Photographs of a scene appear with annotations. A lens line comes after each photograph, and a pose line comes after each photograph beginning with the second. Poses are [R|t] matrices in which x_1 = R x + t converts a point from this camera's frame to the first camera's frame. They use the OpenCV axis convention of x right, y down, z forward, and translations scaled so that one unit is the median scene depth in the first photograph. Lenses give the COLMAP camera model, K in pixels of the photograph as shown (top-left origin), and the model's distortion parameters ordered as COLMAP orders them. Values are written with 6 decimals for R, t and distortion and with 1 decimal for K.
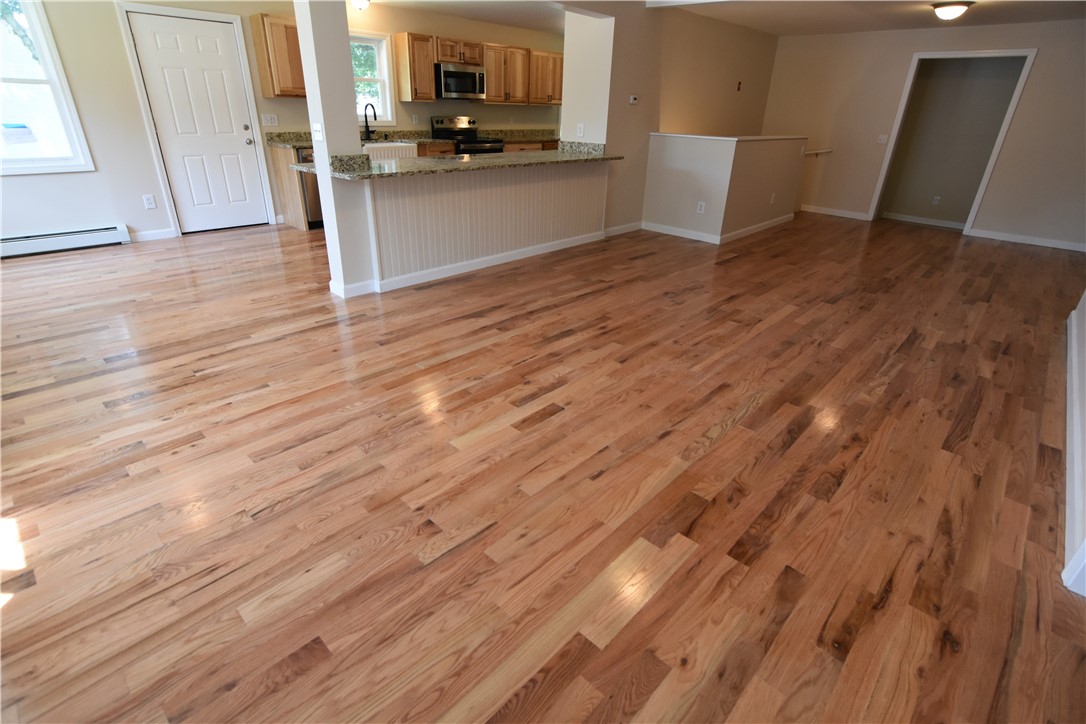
lens RADIAL K [[529.8, 0, 543.0], [0, 529.8, 362.0], [0, 0, 1]] dist [-0.043152, 0.016336]
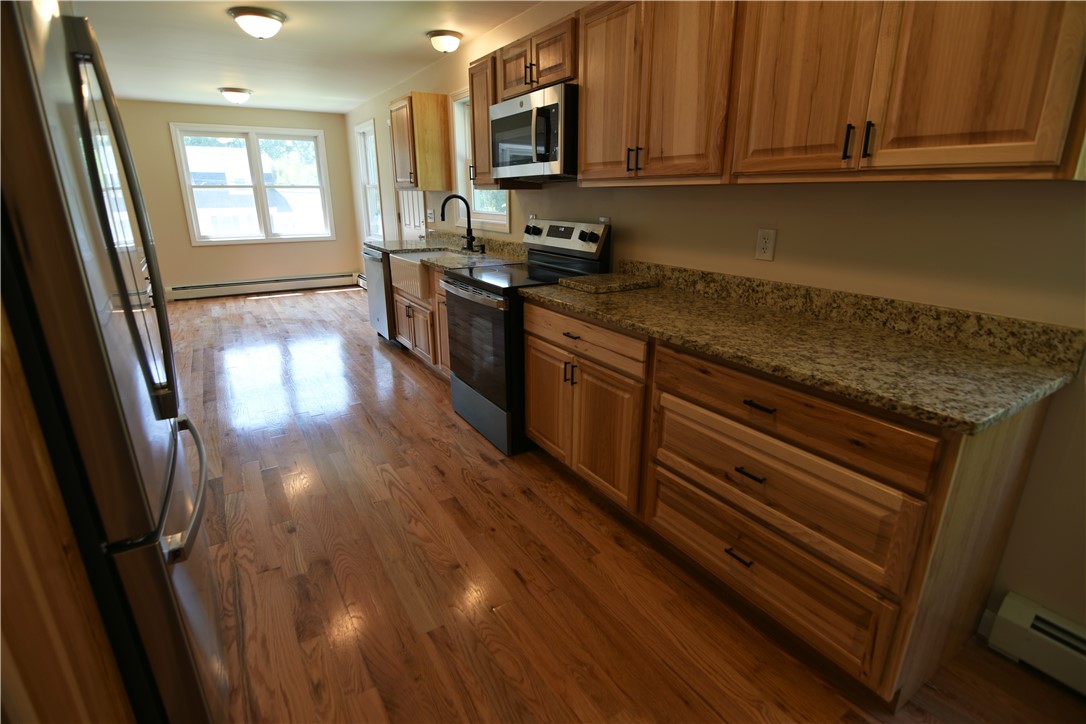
lens RADIAL K [[525.6, 0, 543.7], [0, 525.6, 356.8], [0, 0, 1]] dist [-0.018601, 0.000256]
pose [[-0.259516, 0.254240, -0.931672, 0.276666], [-0.428177, 0.834430, 0.346973, -0.584055], [0.865630, 0.488966, -0.107688, 1.228139]]
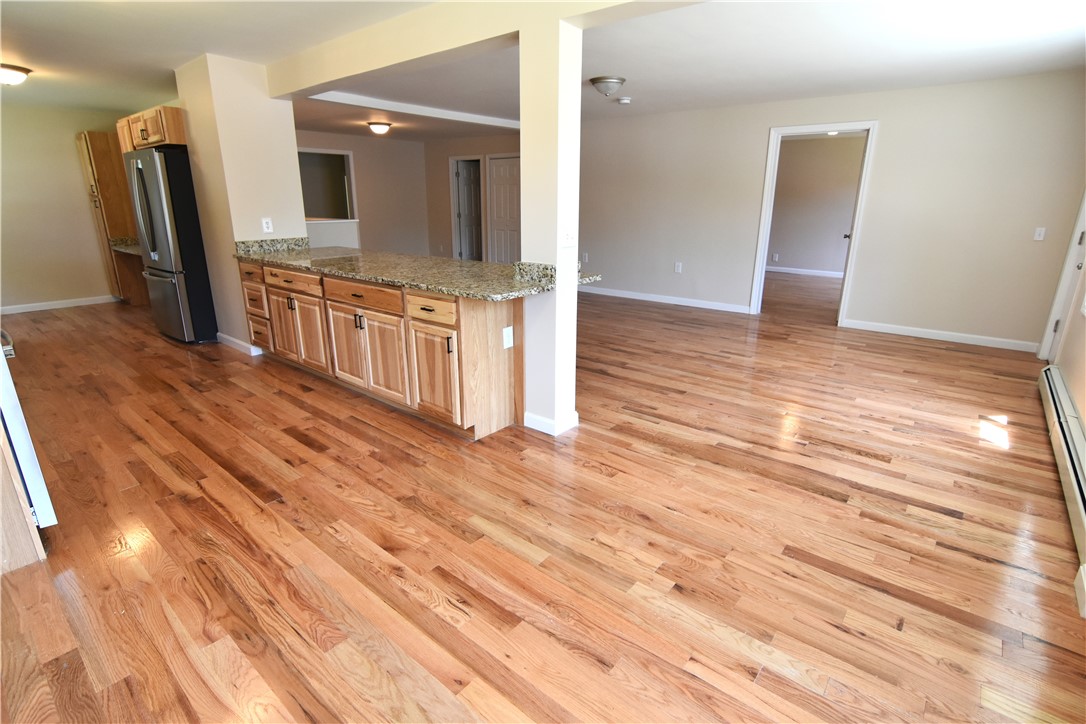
lens RADIAL K [[525.6, 0, 543.7], [0, 525.6, 356.8], [0, 0, 1]] dist [-0.018601, 0.000256]
pose [[-0.058579, -0.316314, 0.946844, -0.680910], [0.425877, 0.849915, 0.310280, -0.298040], [-0.902883, 0.421415, 0.084924, 0.560478]]
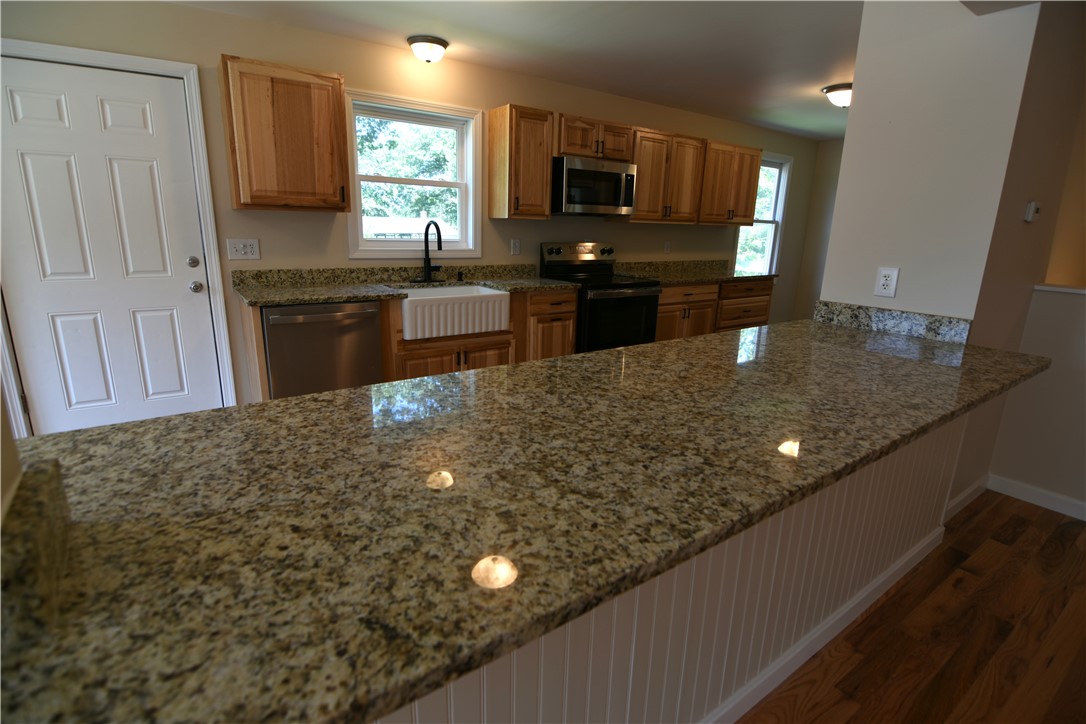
lens RADIAL K [[525.6, 0, 543.7], [0, 525.6, 356.8], [0, 0, 1]] dist [-0.018601, 0.000256]
pose [[0.980308, 0.044845, -0.192316, -0.098806], [-0.083926, 0.976158, -0.200179, -0.244906], [0.178754, 0.212377, 0.960699, 0.501448]]
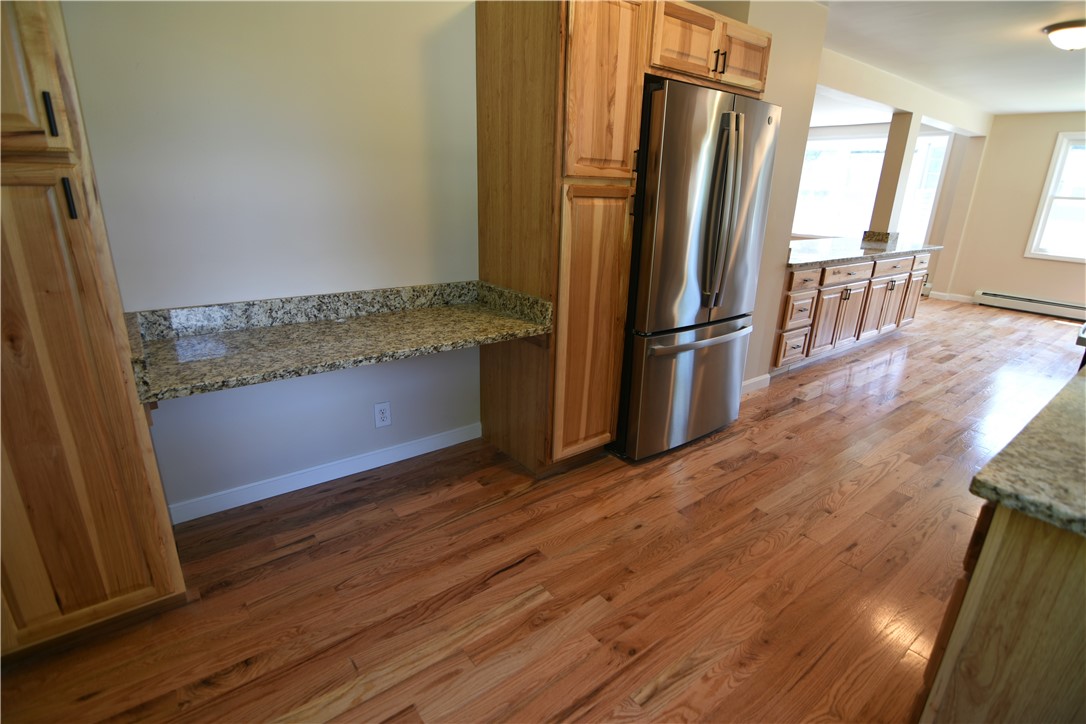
lens RADIAL K [[525.6, 0, 543.7], [0, 525.6, 356.8], [0, 0, 1]] dist [-0.018601, 0.000256]
pose [[-0.983817, -0.108535, 0.142561, 0.192536], [0.019865, 0.724678, 0.688801, -0.683581], [-0.178070, 0.680487, -0.710795, 1.426552]]
